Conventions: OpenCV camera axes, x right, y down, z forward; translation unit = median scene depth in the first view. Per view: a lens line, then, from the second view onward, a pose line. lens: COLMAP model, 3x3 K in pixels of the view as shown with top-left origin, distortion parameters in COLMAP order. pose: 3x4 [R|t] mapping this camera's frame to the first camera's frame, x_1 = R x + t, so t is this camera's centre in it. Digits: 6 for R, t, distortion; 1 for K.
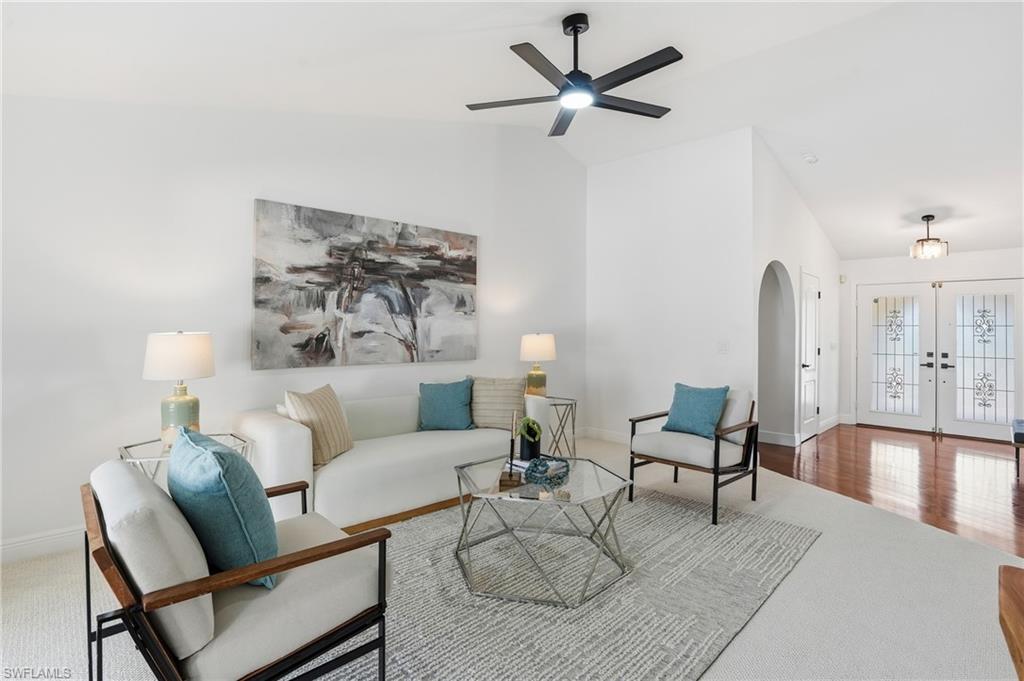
lens RADIAL K [[466.9, 0, 531.6], [0, 466.9, 324.7], [0, 0, 1]] dist [-0.034719, 0.006101]
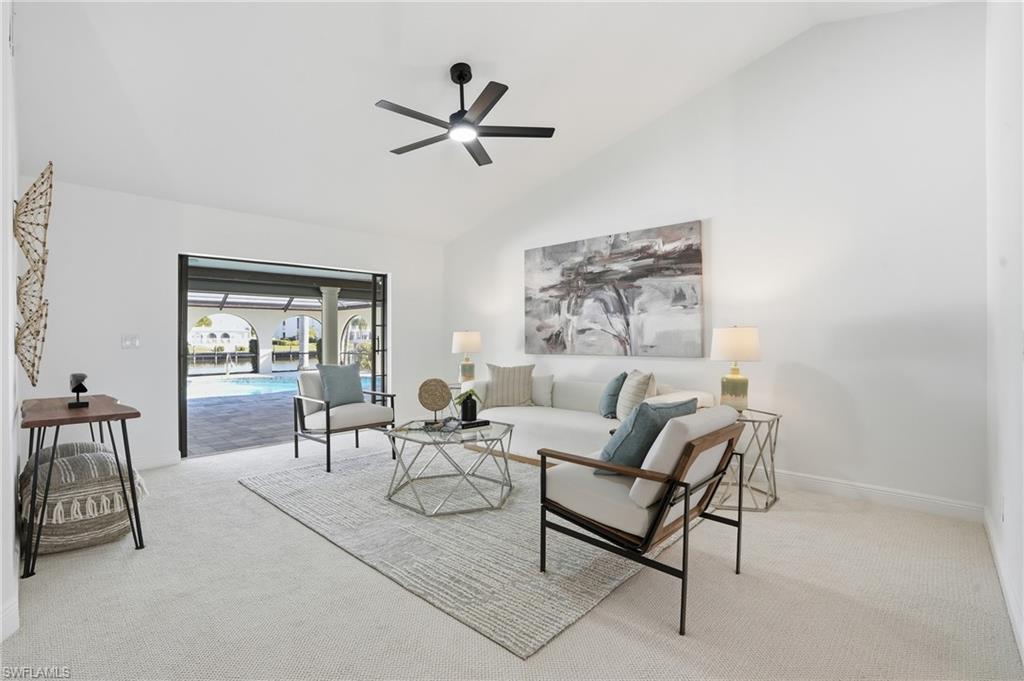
lens RADIAL K [[466.9, 0, 519.5], [0, 466.9, 334.9], [0, 0, 1]] dist [-0.034719, 0.006101]
pose [[0.088611, -0.018690, -0.995891, 0.851059], [0.016502, 0.999714, -0.017293, 0.047141], [0.995930, -0.014902, 0.088894, 0.659925]]
